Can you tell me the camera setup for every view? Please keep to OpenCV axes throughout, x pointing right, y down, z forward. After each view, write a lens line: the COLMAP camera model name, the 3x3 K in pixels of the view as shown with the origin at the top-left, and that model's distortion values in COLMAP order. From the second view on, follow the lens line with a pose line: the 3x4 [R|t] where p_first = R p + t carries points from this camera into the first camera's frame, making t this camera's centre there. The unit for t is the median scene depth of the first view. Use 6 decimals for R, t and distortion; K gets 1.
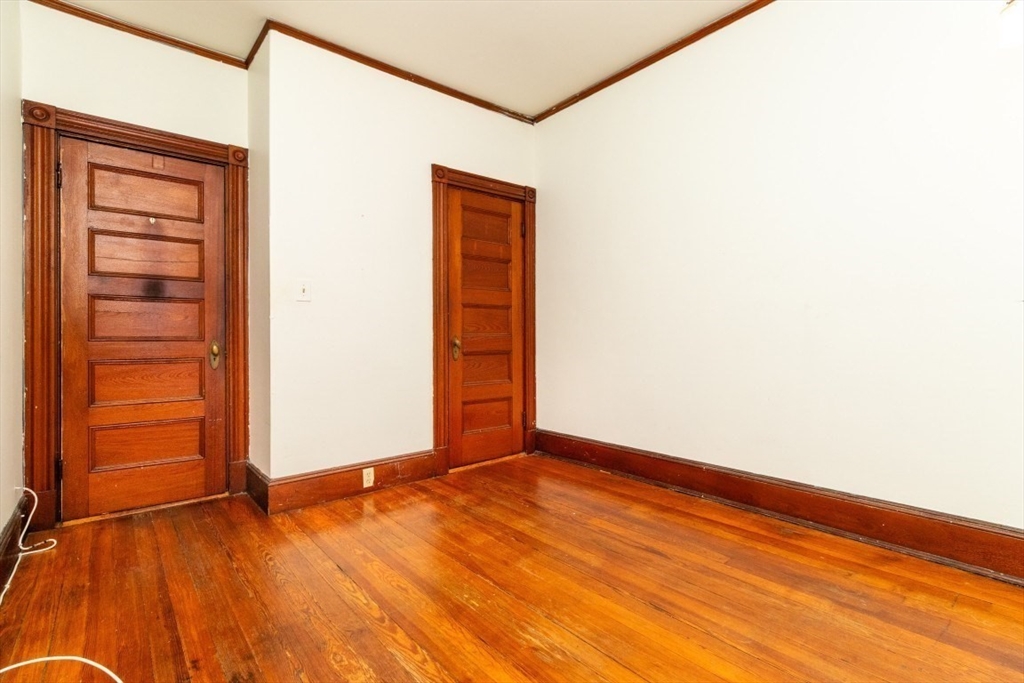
lens RADIAL K [[477.3, 0, 508.2], [0, 477.3, 336.3], [0, 0, 1]] dist [-0.000626, -0.001857]
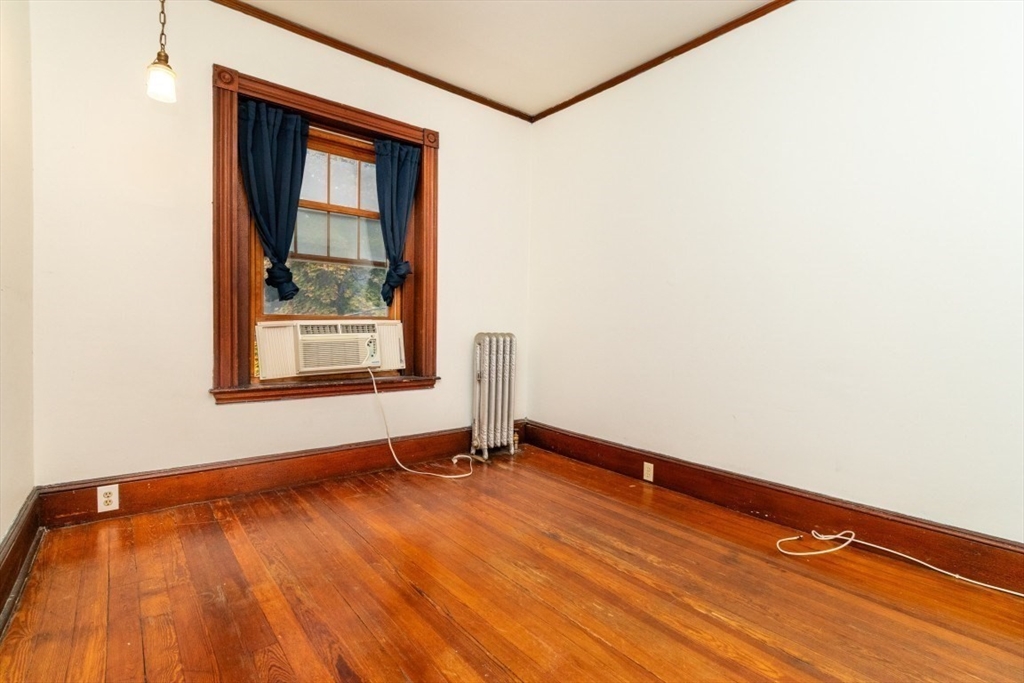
lens RADIAL K [[477.3, 0, 508.2], [0, 477.3, 336.3], [0, 0, 1]] dist [-0.000626, -0.001857]
pose [[-0.999866, -0.010240, 0.012750, 0.071468], [-0.009912, 0.999624, 0.025551, -0.012568], [-0.013006, 0.025422, -0.999592, 1.309052]]
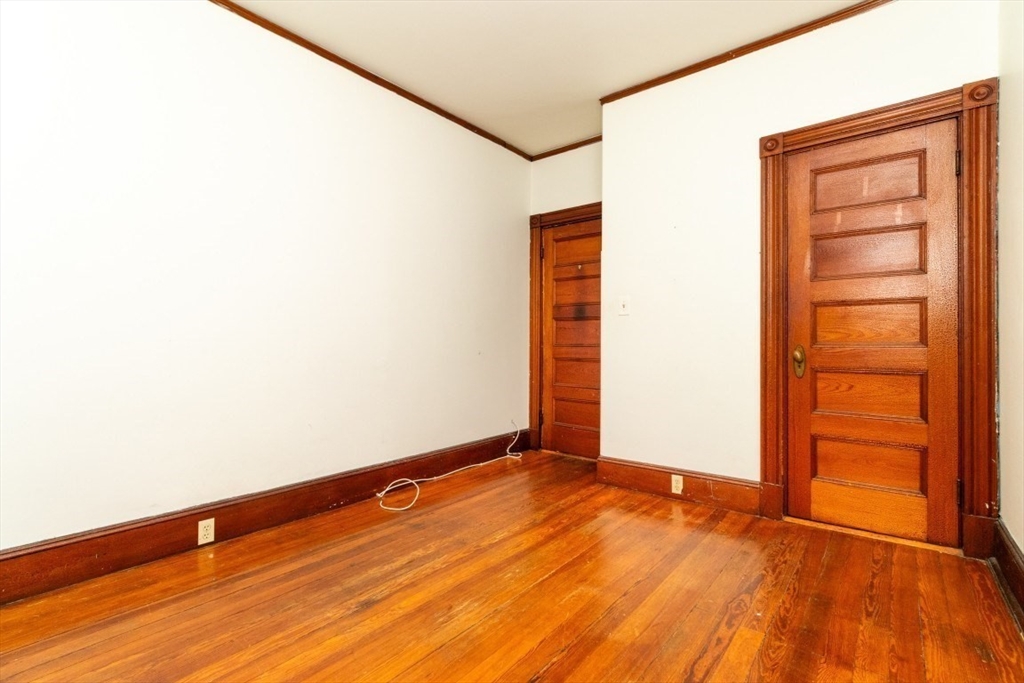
lens RADIAL K [[472.2, 0, 512.0], [0, 472.2, 341.5], [0, 0, 1]] dist [-0.000730, -0.000565]
pose [[0.192553, 0.003323, -0.981281, 0.703401], [-0.005684, 0.999981, 0.002271, -0.008790], [0.981270, 0.005140, 0.192568, 0.521604]]
